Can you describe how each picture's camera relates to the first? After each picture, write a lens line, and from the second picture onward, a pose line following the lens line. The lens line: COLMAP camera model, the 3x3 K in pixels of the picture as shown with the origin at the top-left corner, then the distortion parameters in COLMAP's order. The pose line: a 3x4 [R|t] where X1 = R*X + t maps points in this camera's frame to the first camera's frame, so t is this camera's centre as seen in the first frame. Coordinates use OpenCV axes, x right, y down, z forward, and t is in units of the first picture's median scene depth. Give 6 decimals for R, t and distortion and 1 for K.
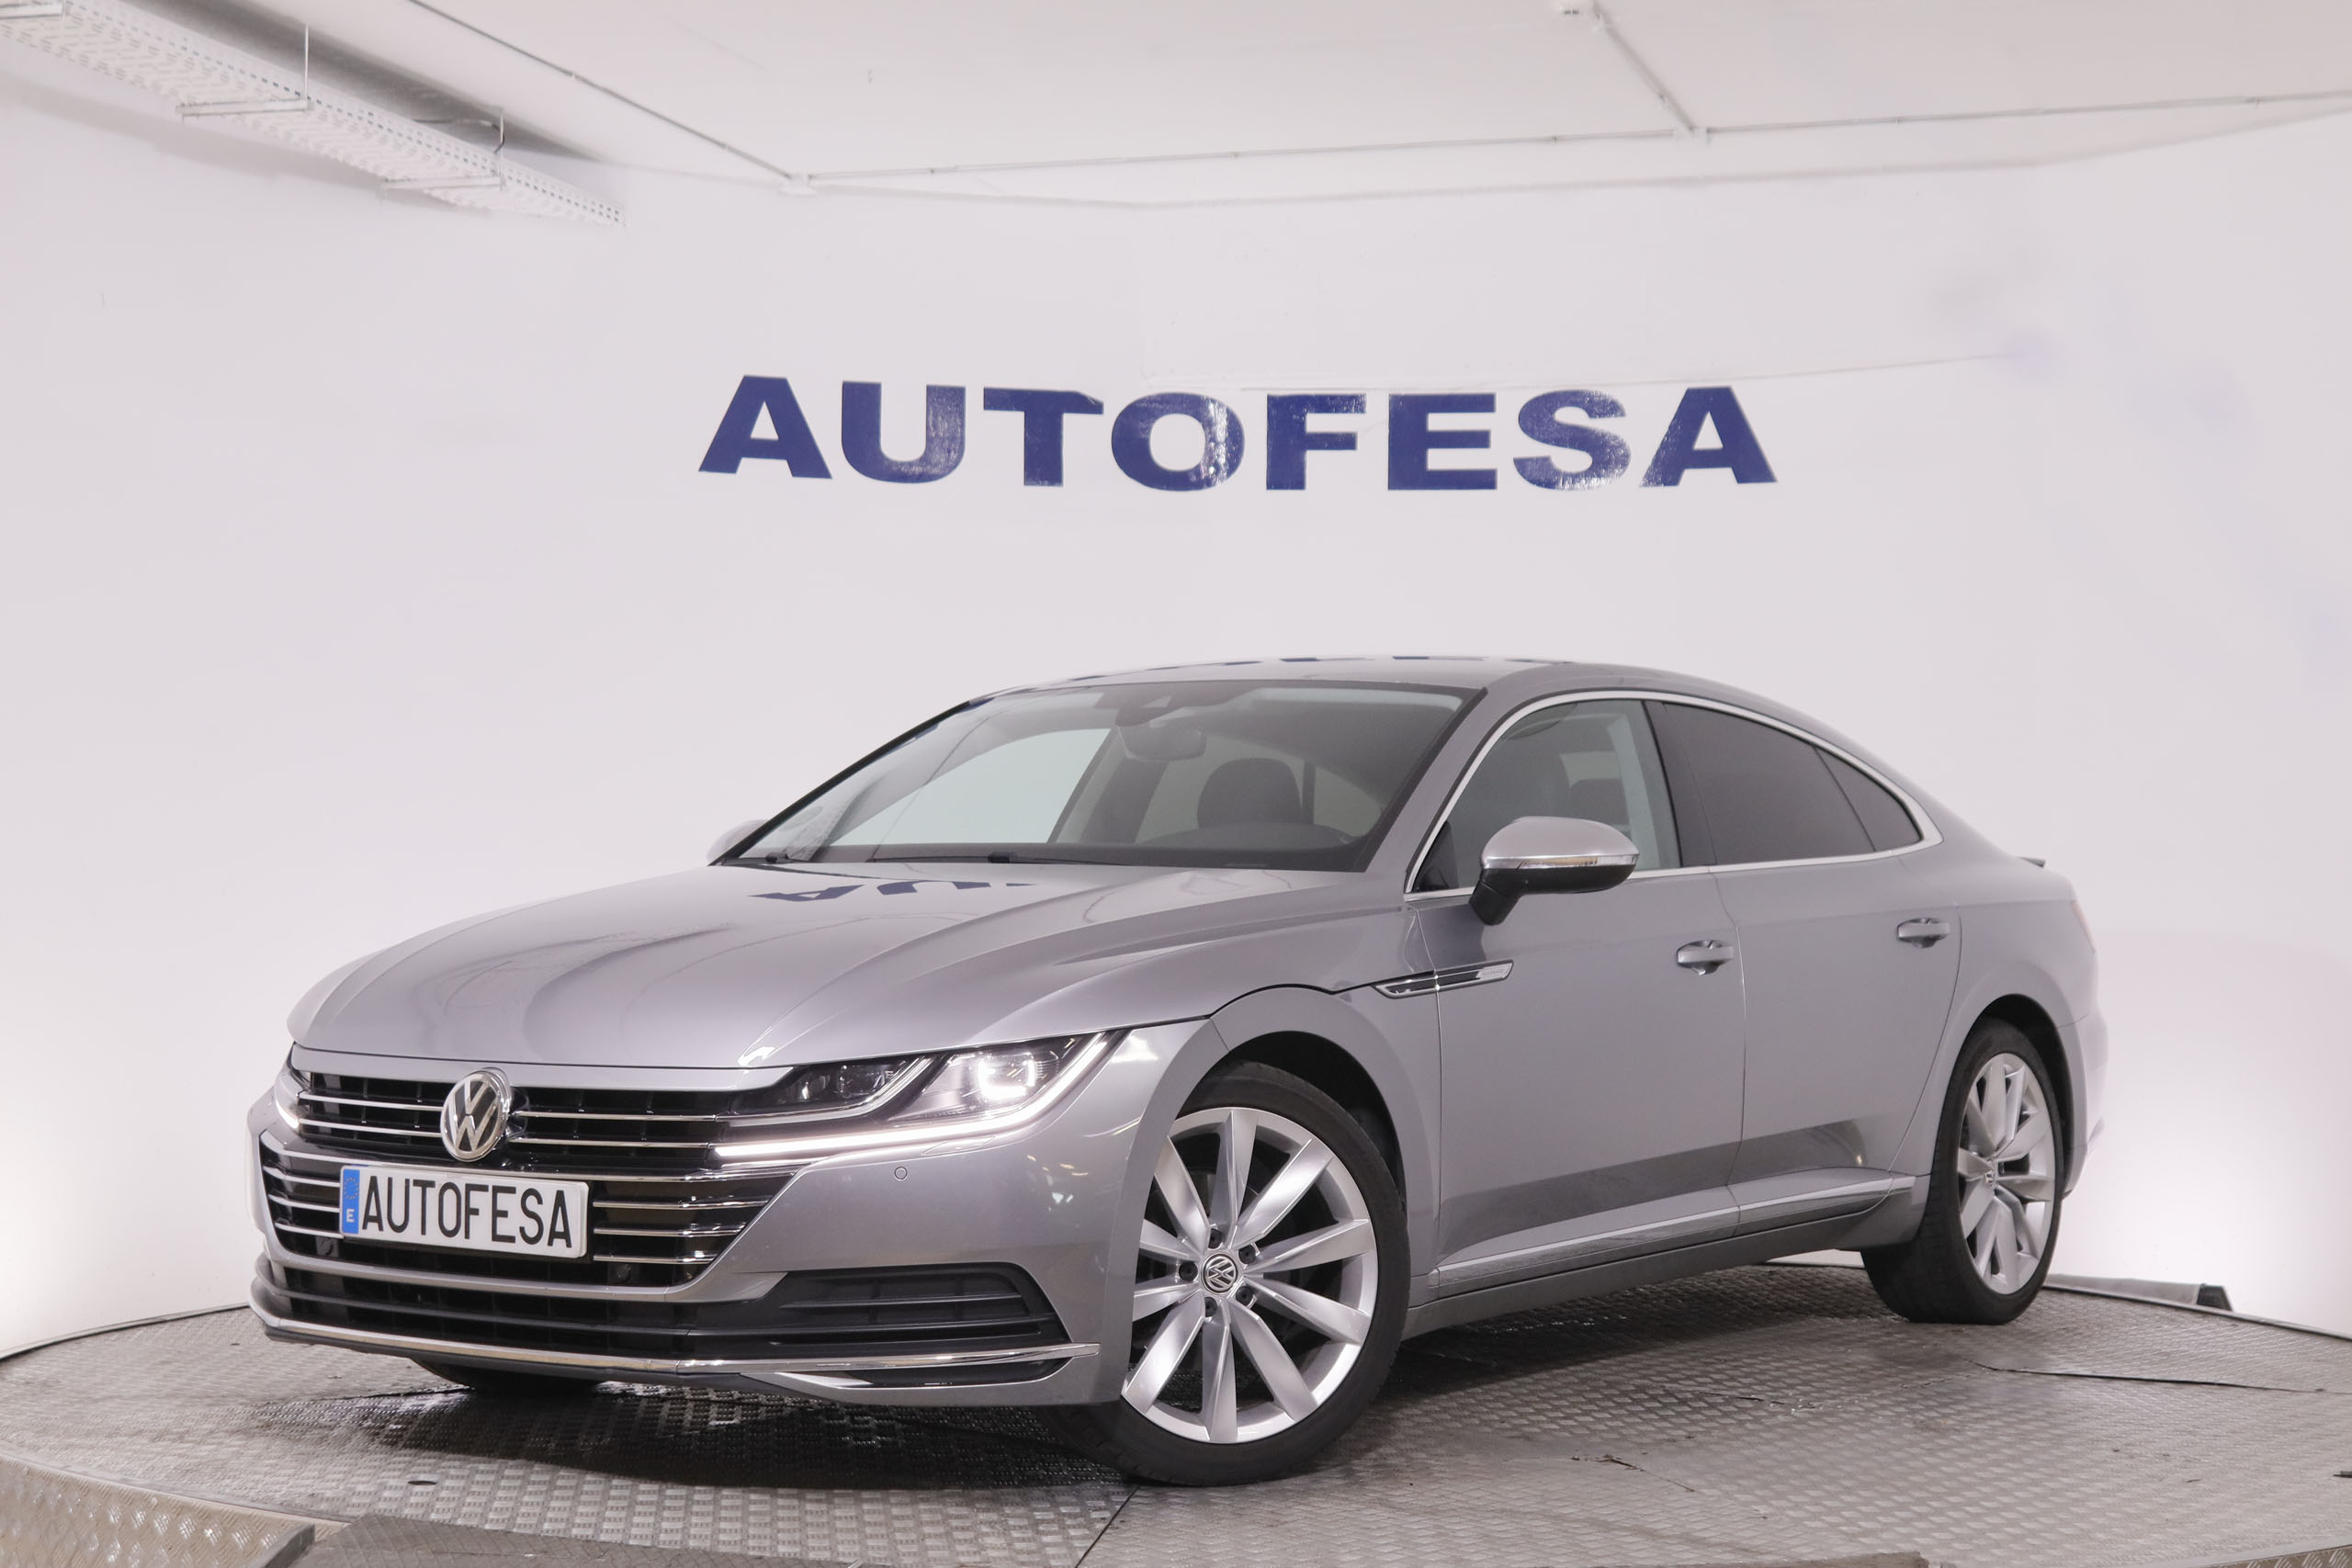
lens RADIAL K [[3902.6, 0, 1176.0], [0, 3902.6, 784.0], [0, 0, 1]] dist [-0.023212, 0.241364]
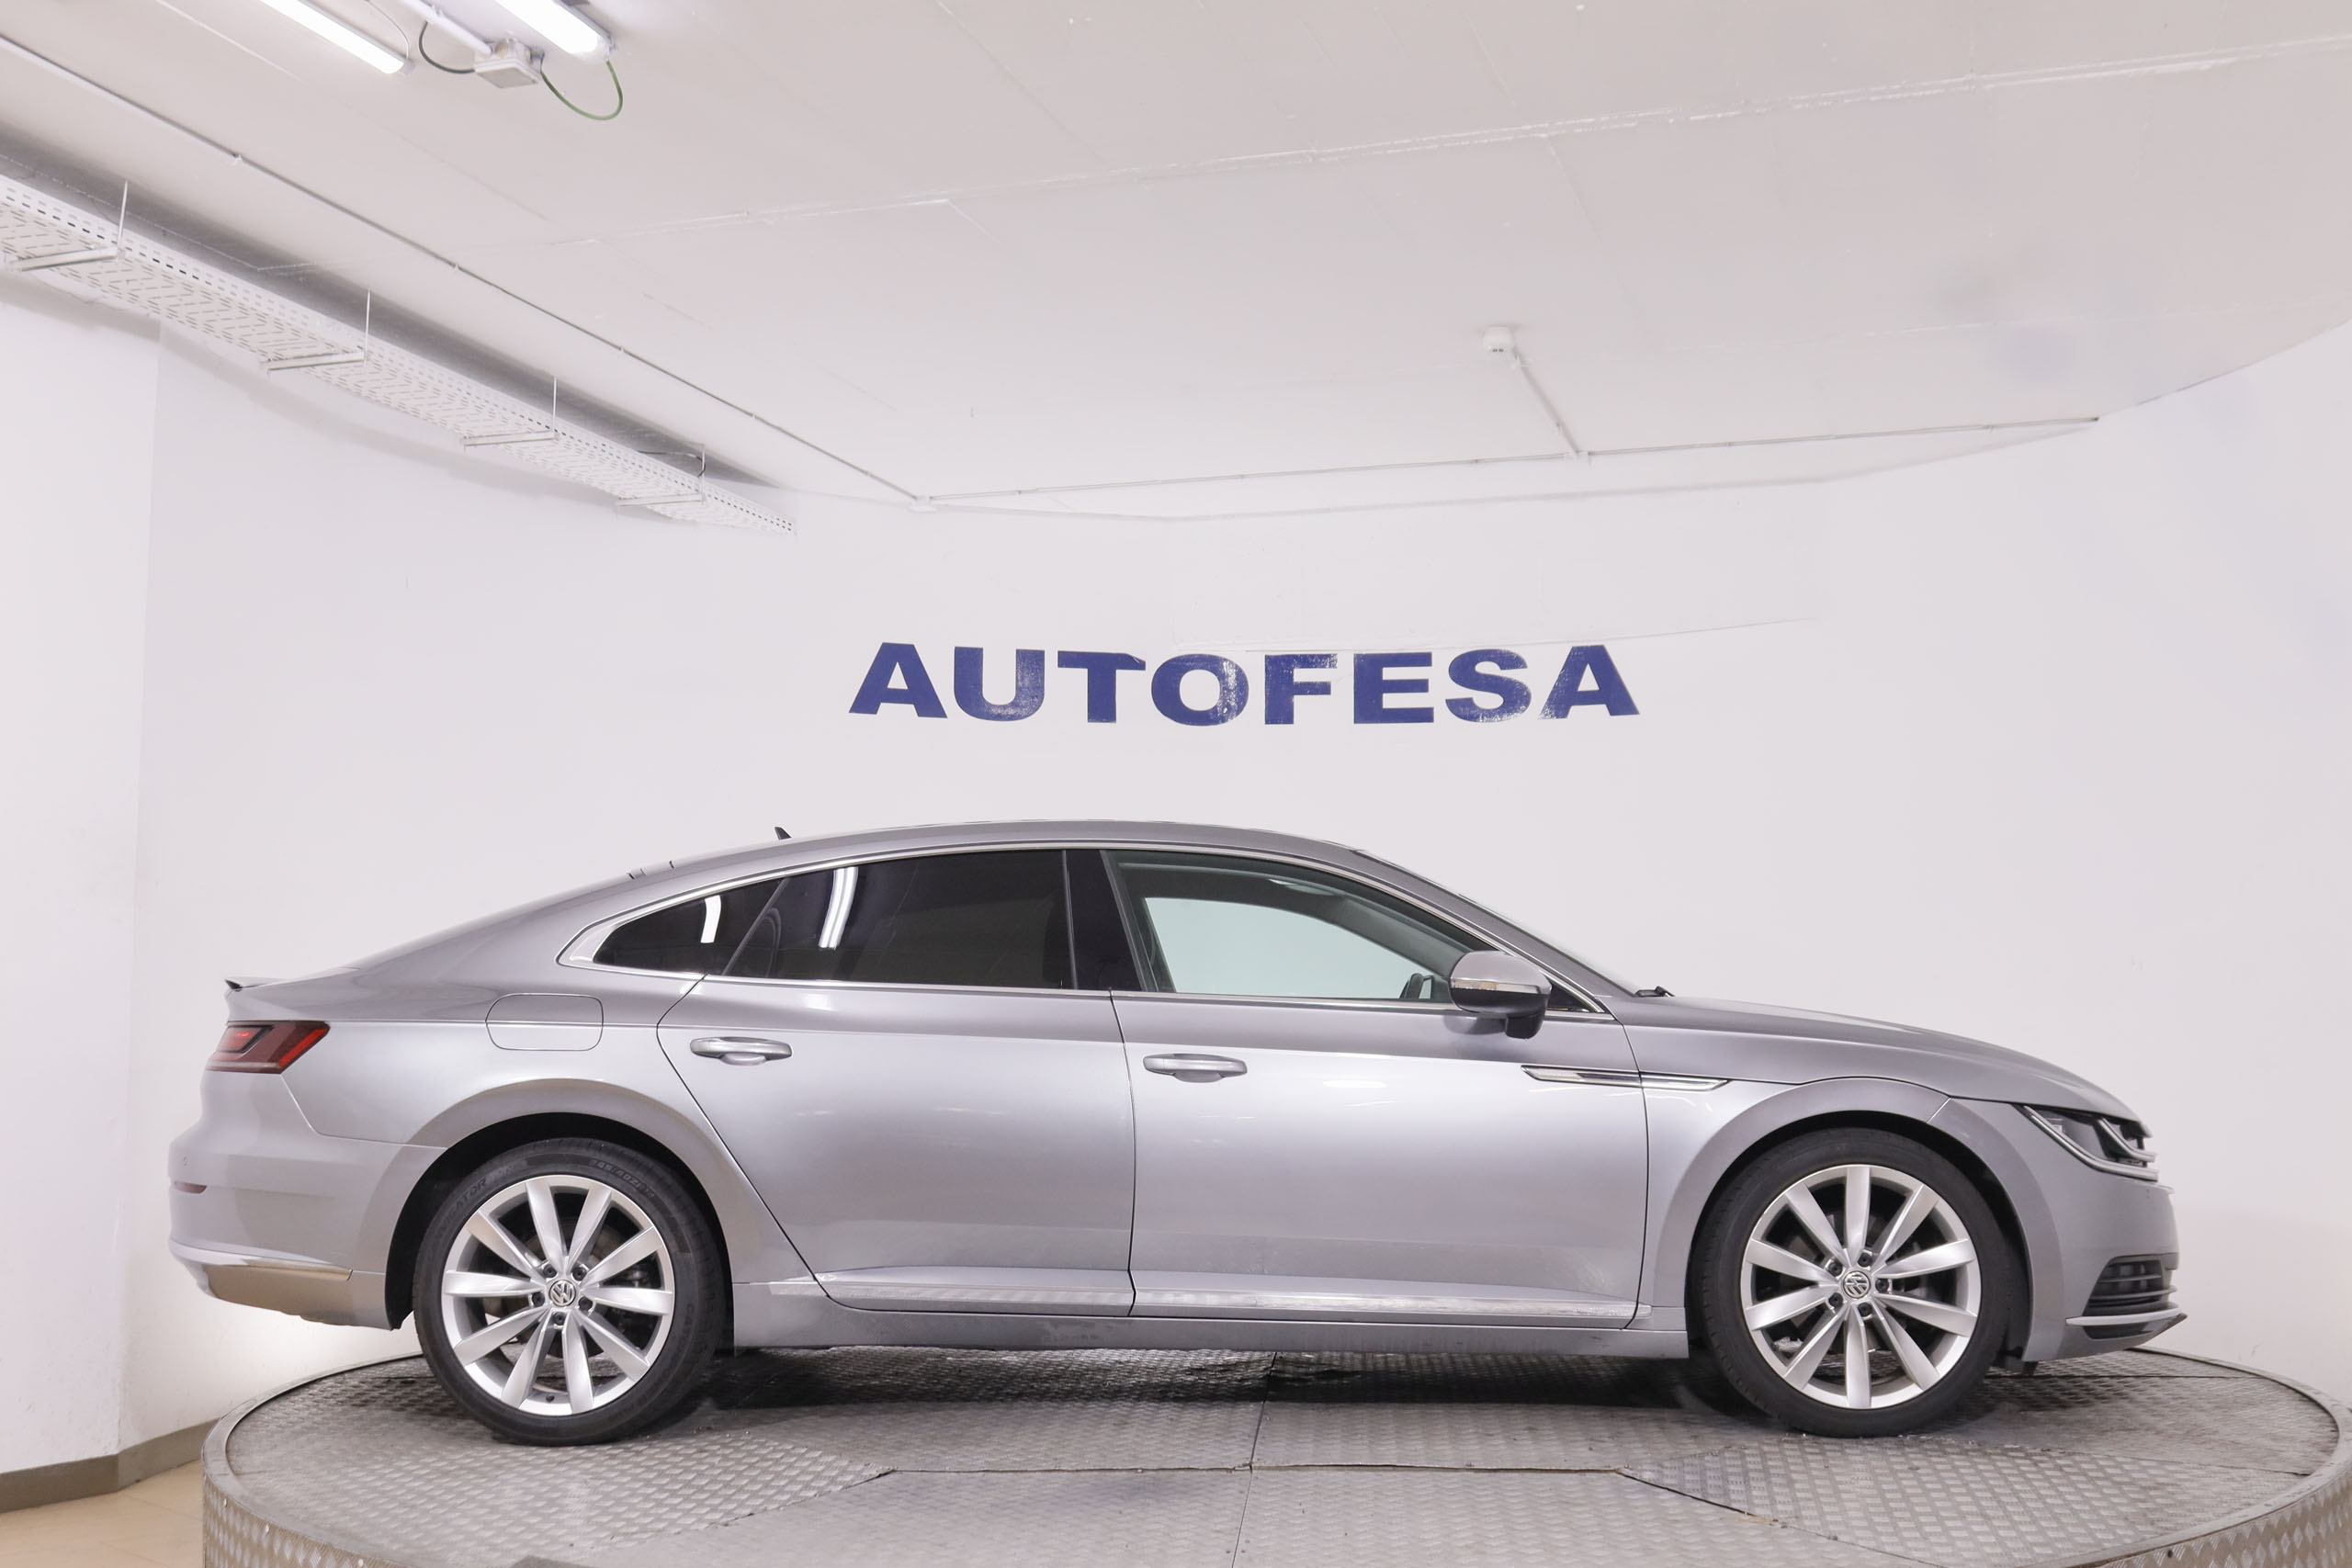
lens RADIAL K [[2543.3, 0, 1176.0], [0, 2543.3, 784.0], [0, 0, 1]] dist [-0.107916, 0.104246]
pose [[0.999954, -0.008574, -0.004226, -0.004663], [0.008274, 0.997752, -0.066505, 0.004627], [0.004787, 0.066467, 0.997777, 0.116411]]
